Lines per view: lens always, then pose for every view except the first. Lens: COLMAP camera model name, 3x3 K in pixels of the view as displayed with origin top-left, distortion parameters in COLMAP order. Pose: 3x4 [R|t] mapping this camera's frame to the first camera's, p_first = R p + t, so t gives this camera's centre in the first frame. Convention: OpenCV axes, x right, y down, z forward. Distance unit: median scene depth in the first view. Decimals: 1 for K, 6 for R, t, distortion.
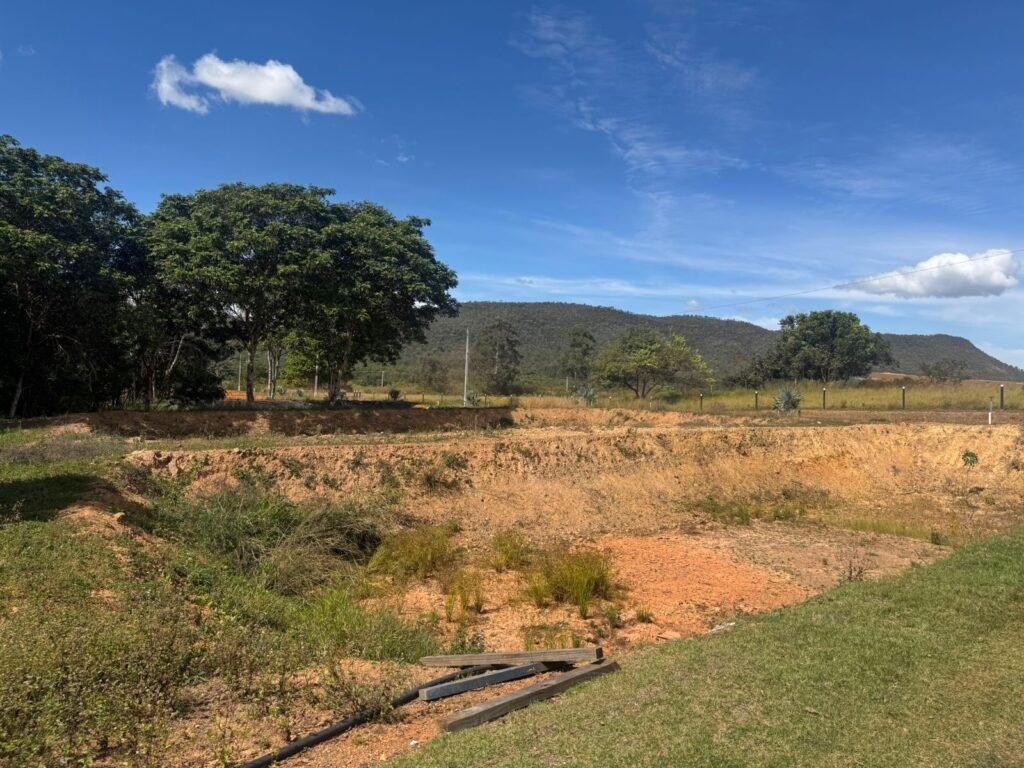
lens RADIAL K [[747.3, 0, 521.4], [0, 747.3, 406.0], [0, 0, 1]] dist [0.053182, -0.053228]
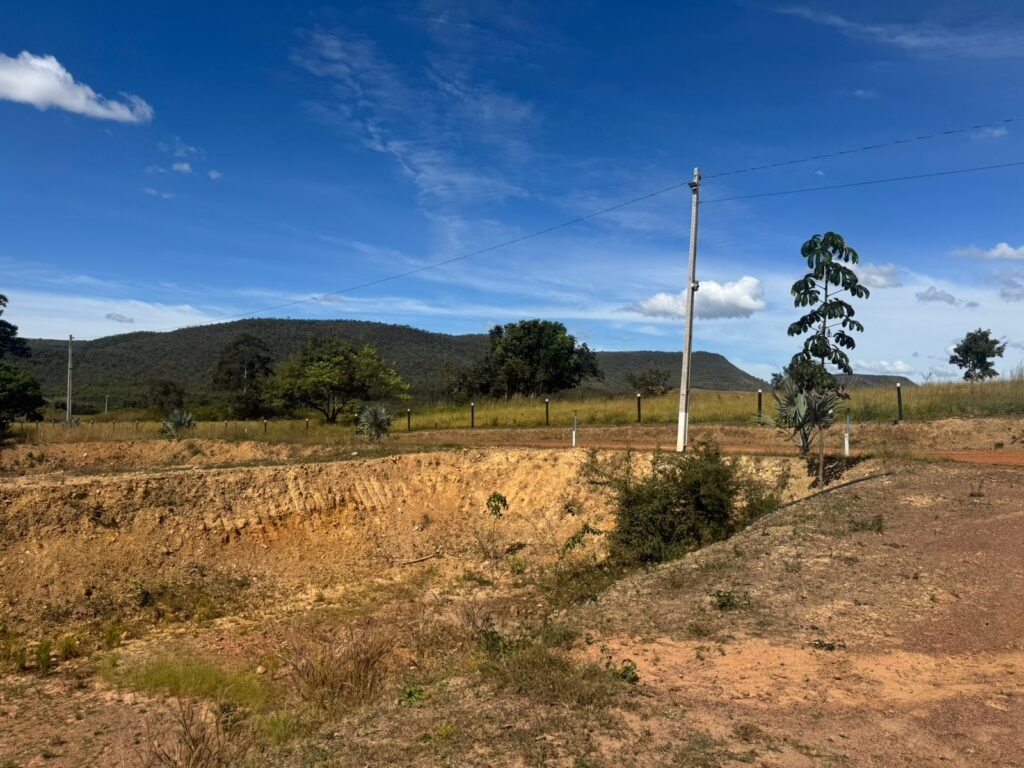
lens RADIAL K [[743.3, 0, 532.9], [0, 743.3, 377.1], [0, 0, 1]] dist [0.034090, -0.036329]
pose [[0.960692, -0.015666, 0.277175, 0.147743], [0.033149, 0.997737, -0.058505, -0.001169], [-0.275631, 0.065393, 0.959037, 0.115693]]
